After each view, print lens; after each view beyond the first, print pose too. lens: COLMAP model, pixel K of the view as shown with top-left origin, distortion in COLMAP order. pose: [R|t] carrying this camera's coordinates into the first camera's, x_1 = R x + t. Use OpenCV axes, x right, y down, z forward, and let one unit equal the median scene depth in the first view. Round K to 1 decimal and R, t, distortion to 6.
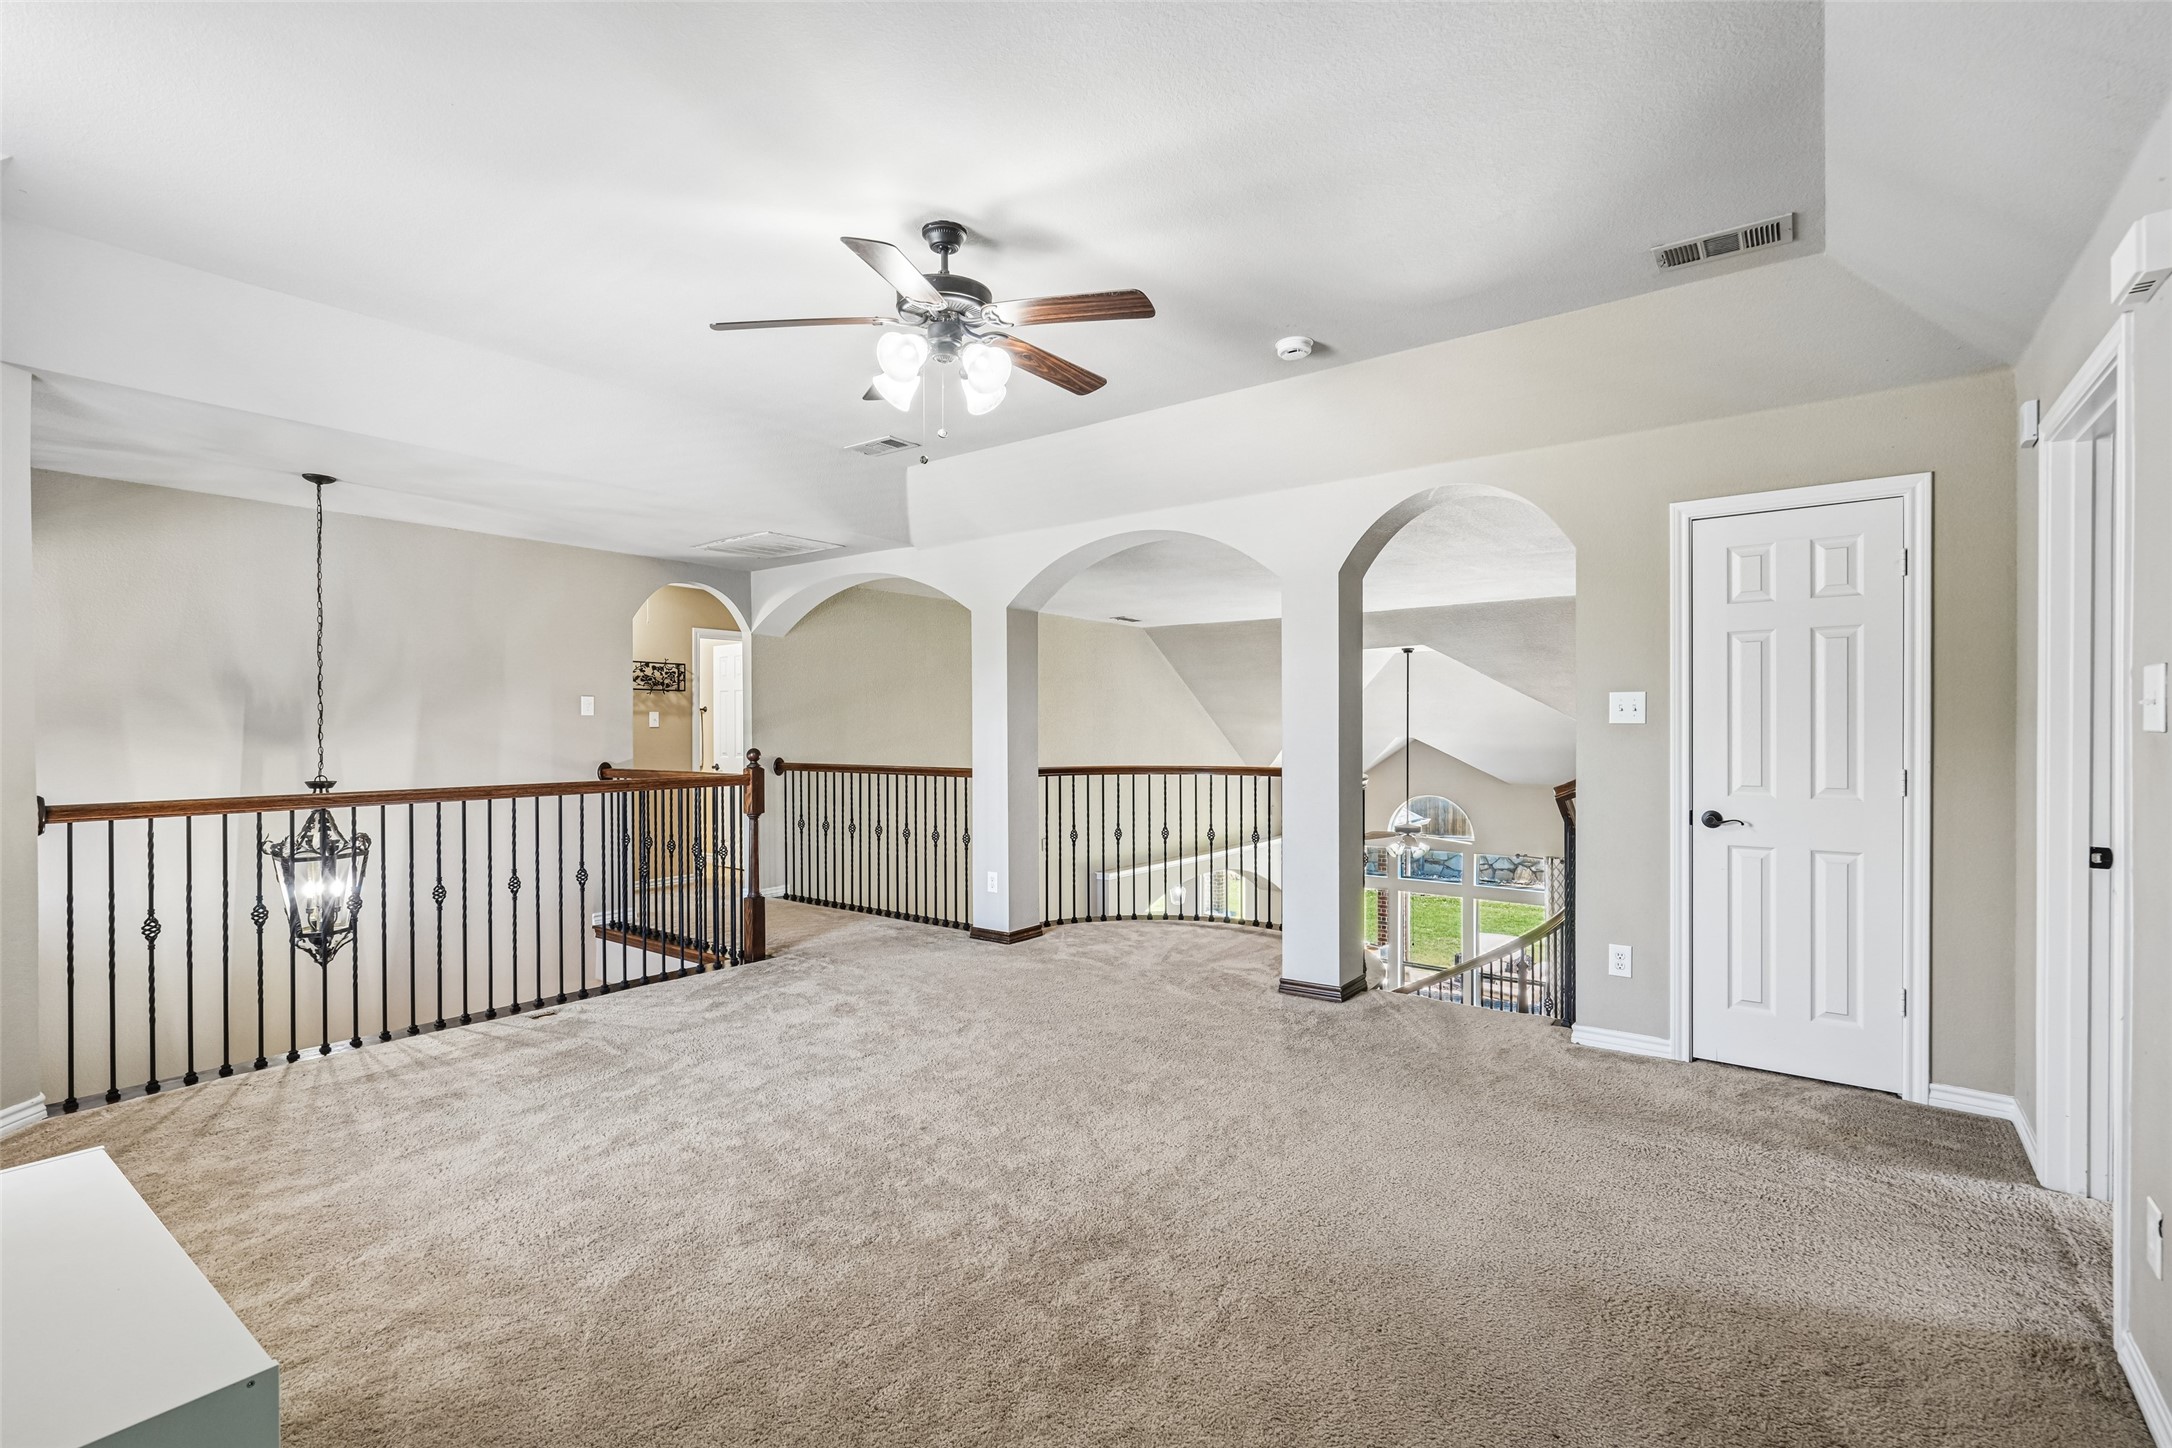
lens RADIAL K [[992.2, 0, 1092.0], [0, 992.2, 716.4], [0, 0, 1]] dist [0.000919, -0.000199]
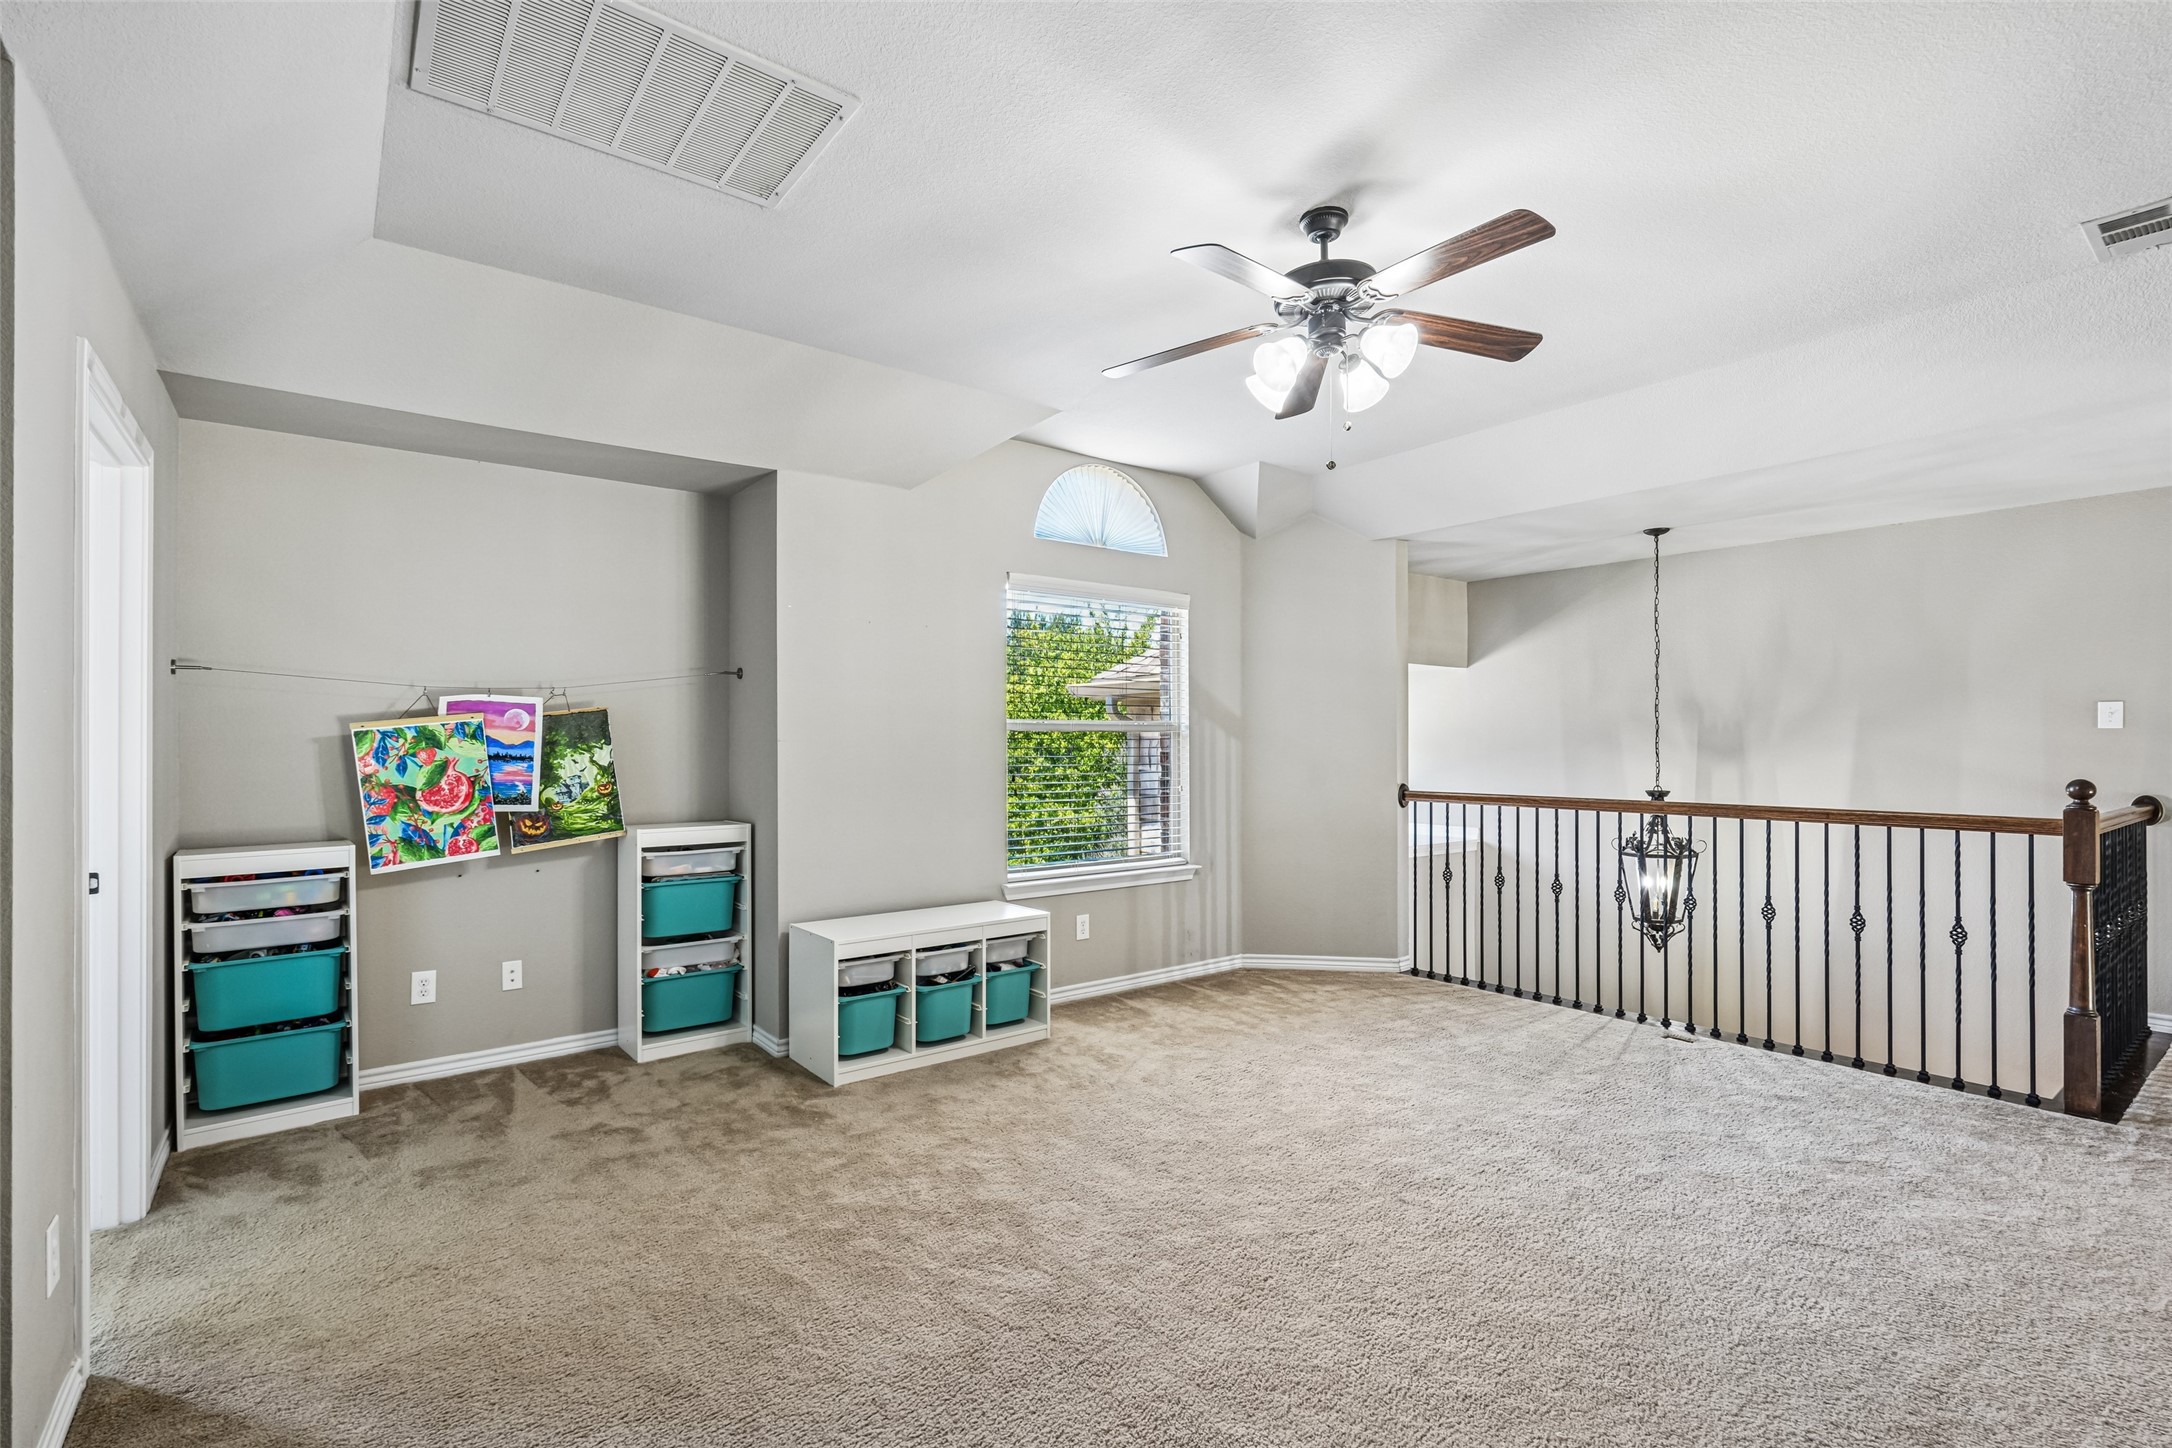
lens RADIAL K [[992.2, 0, 1090.4], [0, 992.2, 739.3], [0, 0, 1]] dist [0.000919, -0.000199]
pose [[-0.272220, -0.000964, -0.962234, 0.498951], [0.010702, 0.999935, -0.004030, 0.002062], [0.962175, -0.011395, -0.272192, 0.638672]]
